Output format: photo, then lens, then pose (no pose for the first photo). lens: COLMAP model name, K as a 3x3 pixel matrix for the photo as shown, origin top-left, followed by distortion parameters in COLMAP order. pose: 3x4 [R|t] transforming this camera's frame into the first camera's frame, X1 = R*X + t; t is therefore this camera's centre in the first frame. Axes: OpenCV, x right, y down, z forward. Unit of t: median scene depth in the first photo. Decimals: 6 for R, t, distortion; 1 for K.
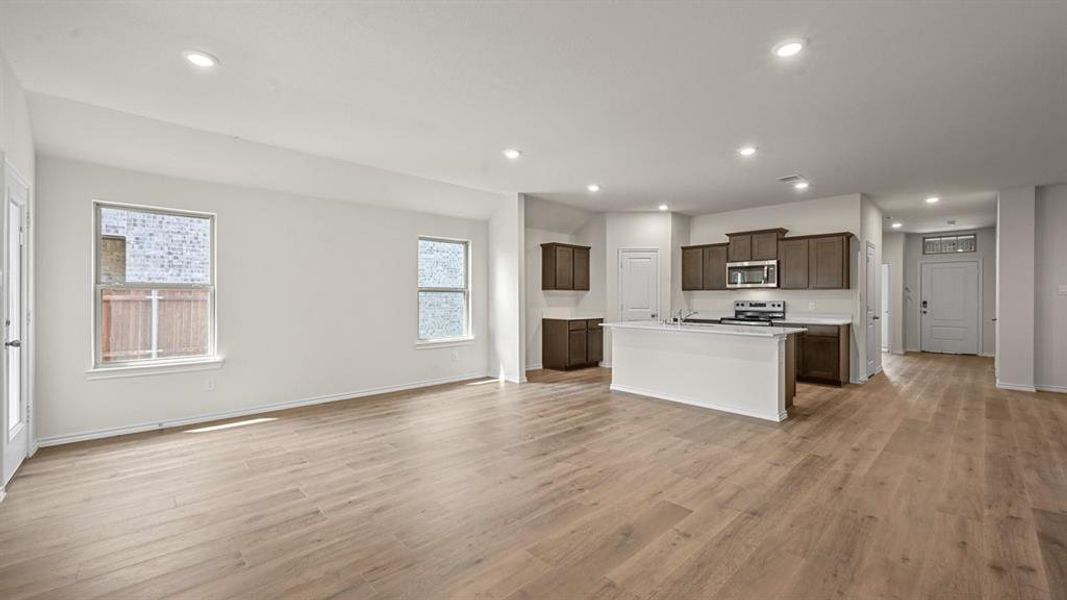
lens RADIAL K [[420.9, 0, 531.3], [0, 420.9, 295.9], [0, 0, 1]] dist [-0.001212, -0.000039]
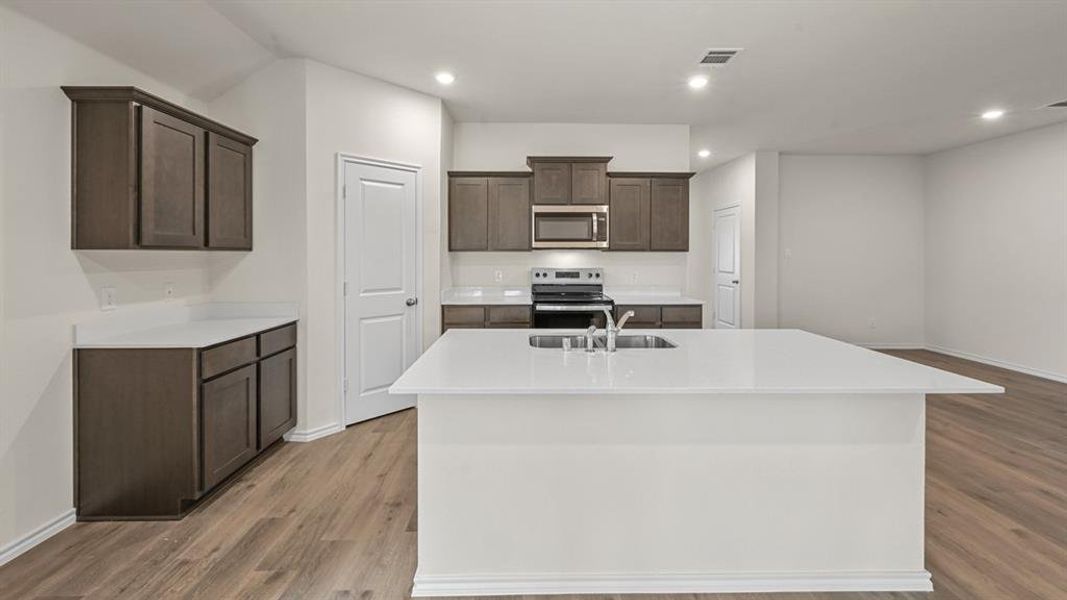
lens RADIAL K [[423.5, 0, 530.2], [0, 423.5, 255.3], [0, 0, 1]] dist [-0.000698, -0.000189]
pose [[0.671250, -0.004746, 0.741216, 0.021803], [-0.002092, 0.999963, 0.008297, -0.013159], [-0.741228, -0.007120, 0.671216, 0.594738]]
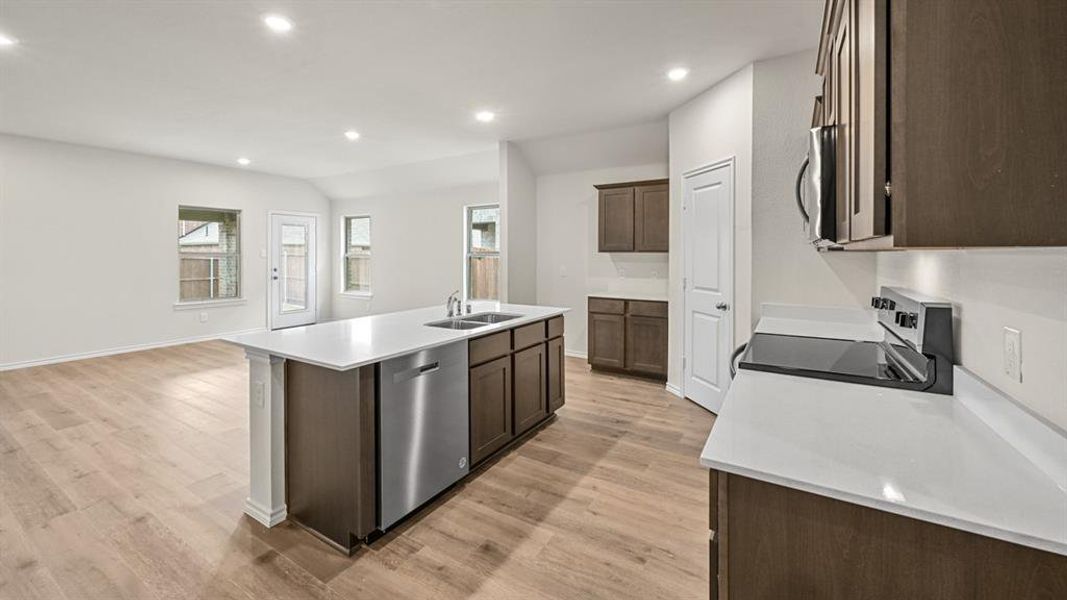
lens RADIAL K [[423.5, 0, 530.2], [0, 423.5, 255.3], [0, 0, 1]] dist [-0.000698, -0.000189]
pose [[0.268406, -0.004234, -0.963297, 0.701126], [0.000797, 0.999991, -0.004173, -0.007453], [0.963306, 0.000352, 0.268407, 0.708309]]
